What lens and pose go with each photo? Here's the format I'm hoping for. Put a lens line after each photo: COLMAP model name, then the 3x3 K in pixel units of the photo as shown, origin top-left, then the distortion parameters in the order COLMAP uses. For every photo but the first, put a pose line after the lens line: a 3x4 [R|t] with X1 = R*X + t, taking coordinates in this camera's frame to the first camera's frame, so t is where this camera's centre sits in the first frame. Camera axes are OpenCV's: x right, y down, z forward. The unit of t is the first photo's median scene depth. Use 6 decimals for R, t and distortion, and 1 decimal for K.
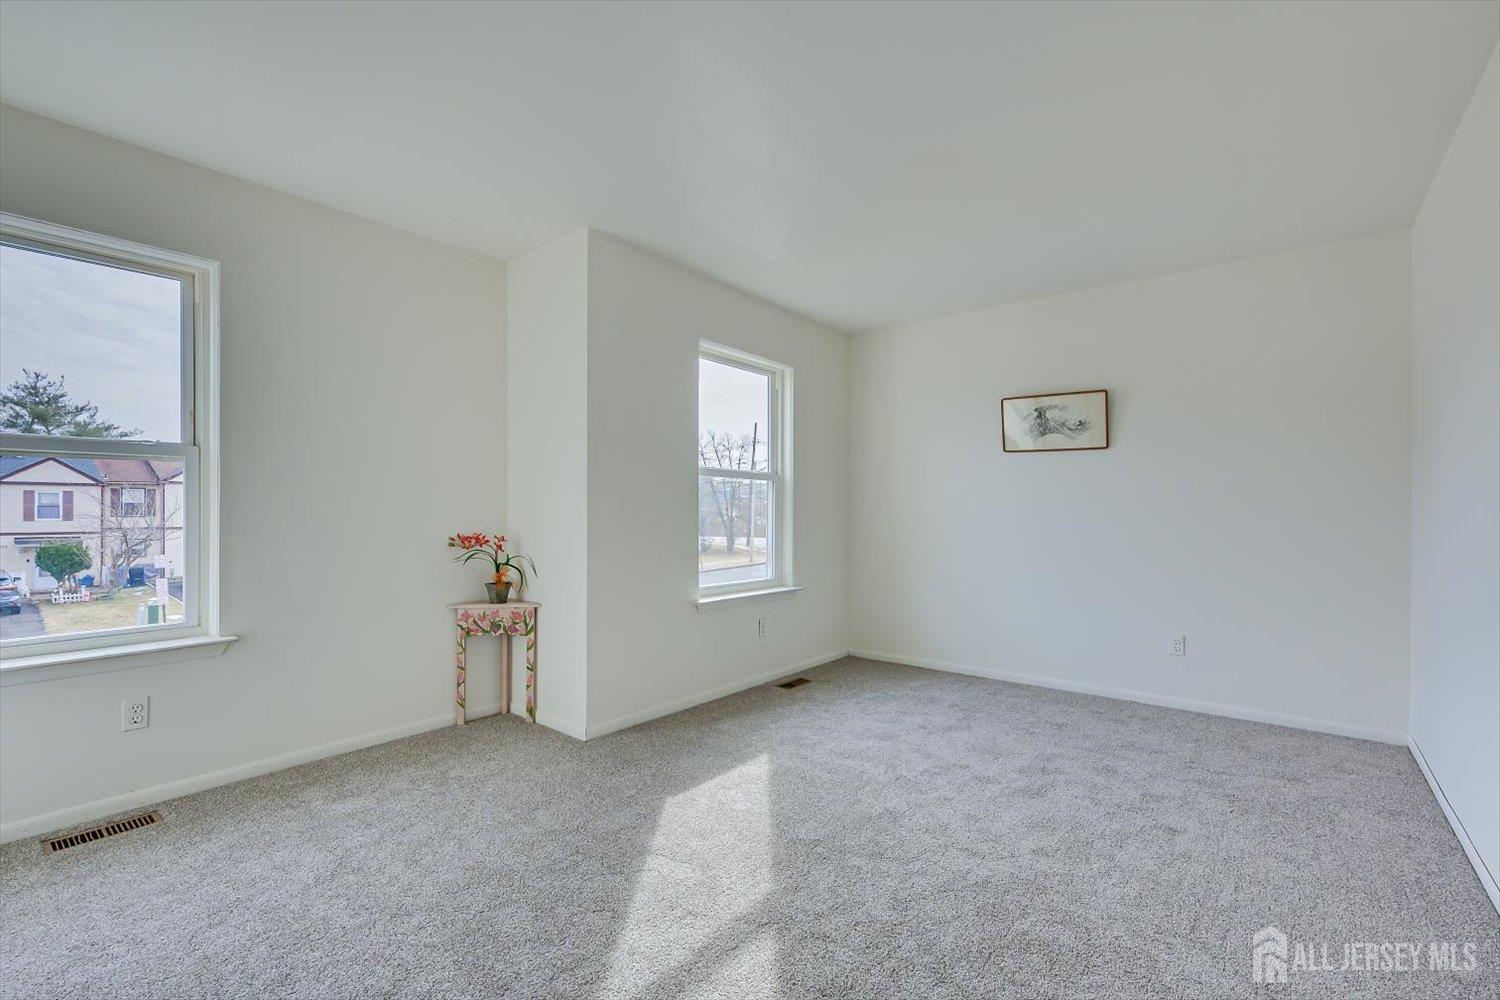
lens RADIAL K [[663.4, 0, 760.9], [0, 663.4, 509.2], [0, 0, 1]] dist [-0.000533, 0.000874]
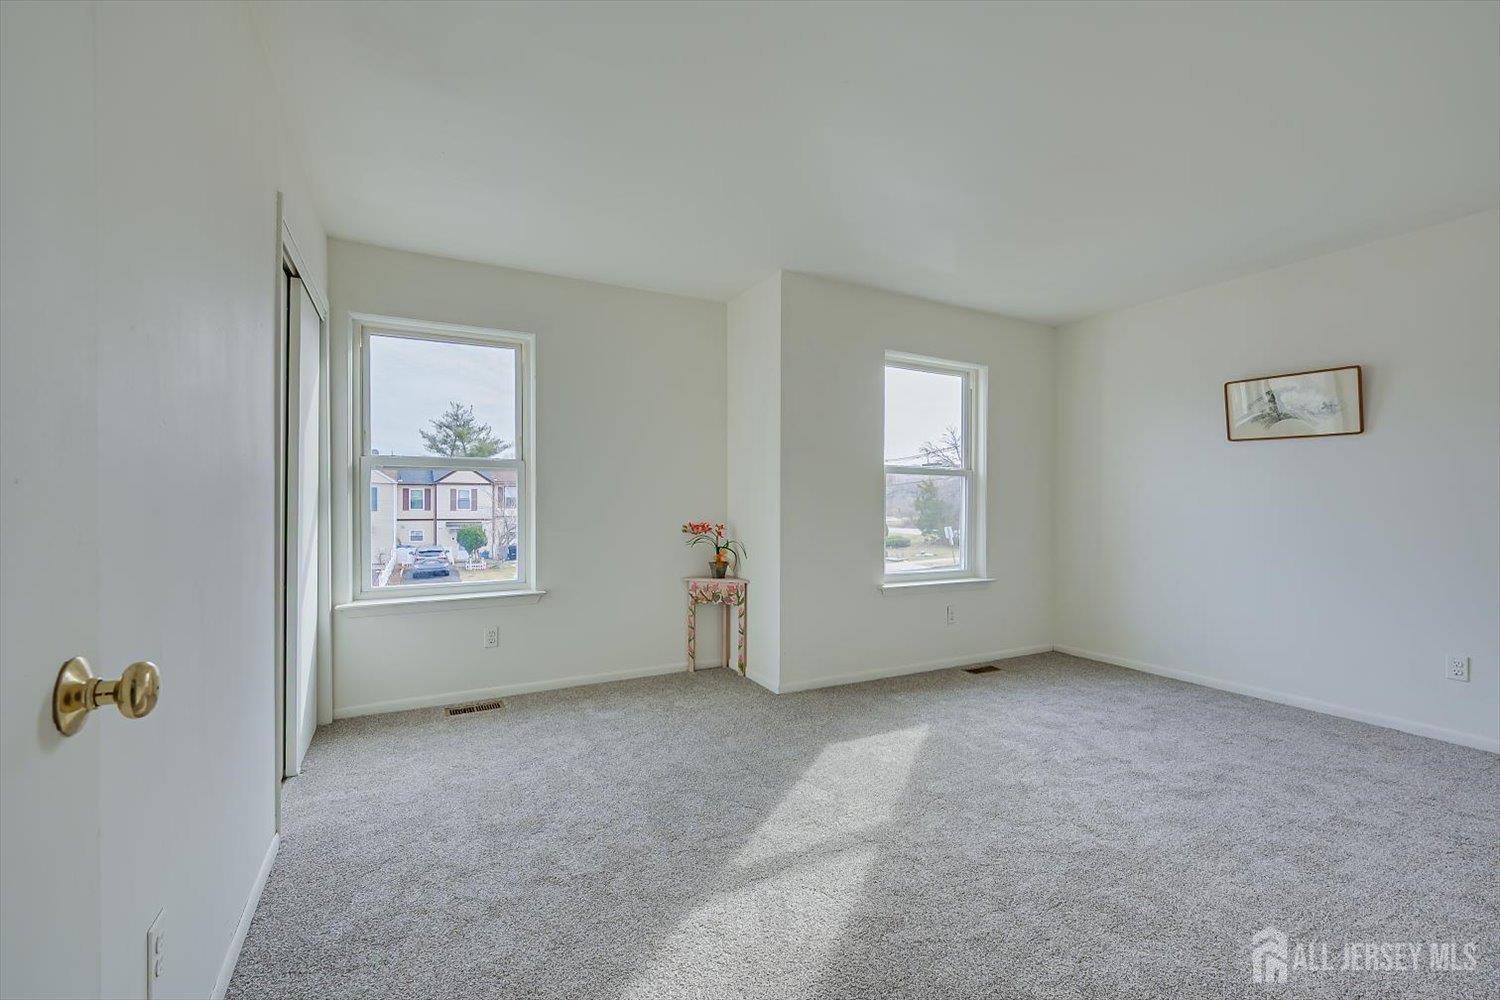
lens RADIAL K [[647.2, 0, 751.8], [0, 647.2, 510.2], [0, 0, 1]] dist [-0.000397, -0.000250]
pose [[0.919325, 0.005569, -0.393459, 0.141682], [-0.000771, 0.999923, 0.012350, -0.002097], [0.393498, -0.011051, 0.919259, -0.096037]]
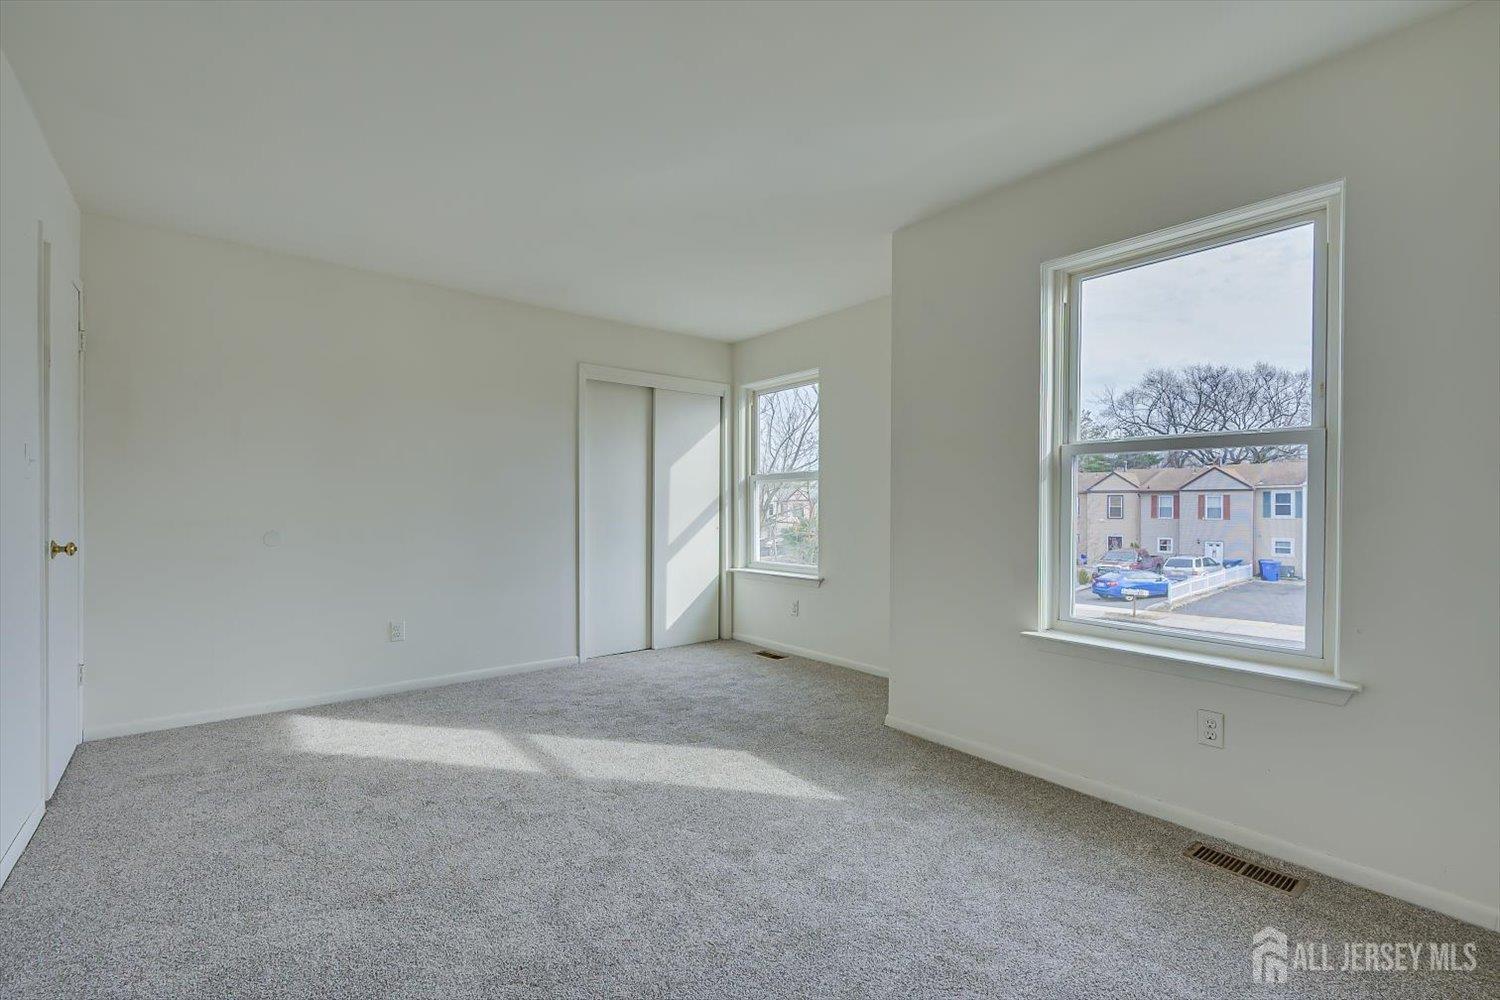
lens RADIAL K [[647.2, 0, 751.8], [0, 647.2, 510.2], [0, 0, 1]] dist [-0.000397, -0.000250]
pose [[-0.212441, -0.000662, -0.977174, 0.715543], [-0.008316, 0.999965, 0.001130, 0.009390], [0.977139, 0.008366, -0.212439, 0.925078]]
